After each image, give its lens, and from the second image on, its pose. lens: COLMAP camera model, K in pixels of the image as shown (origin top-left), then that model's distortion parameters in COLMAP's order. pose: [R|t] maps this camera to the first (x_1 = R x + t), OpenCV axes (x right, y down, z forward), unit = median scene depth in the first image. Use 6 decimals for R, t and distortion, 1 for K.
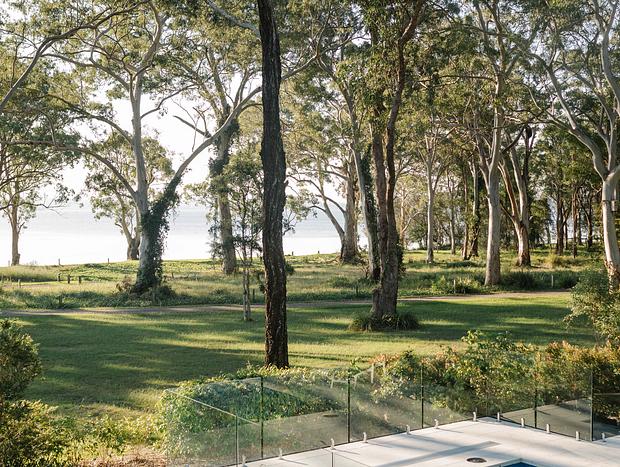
lens RADIAL K [[926.6, 0, 310.0], [0, 926.6, 233.5], [0, 0, 1]] dist [-0.013069, 0.022604]
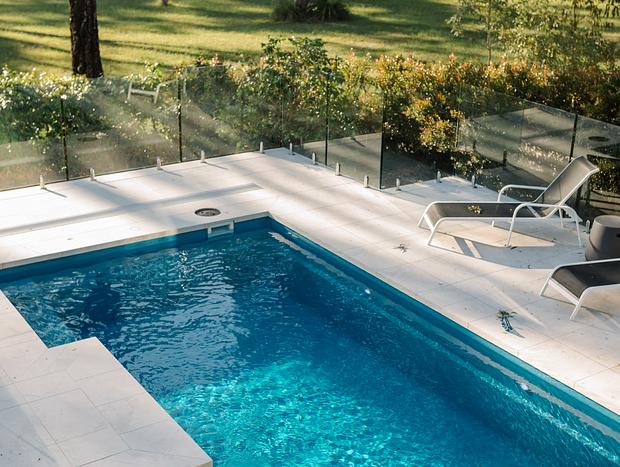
lens RADIAL K [[926.6, 0, 310.0], [0, 926.6, 233.5], [0, 0, 1]] dist [-0.013069, 0.022604]
pose [[0.995470, 0.040044, -0.086236, 0.216214], [-0.008575, 0.941101, 0.338016, 0.000945], [0.094692, -0.335745, 0.937181, 0.183611]]
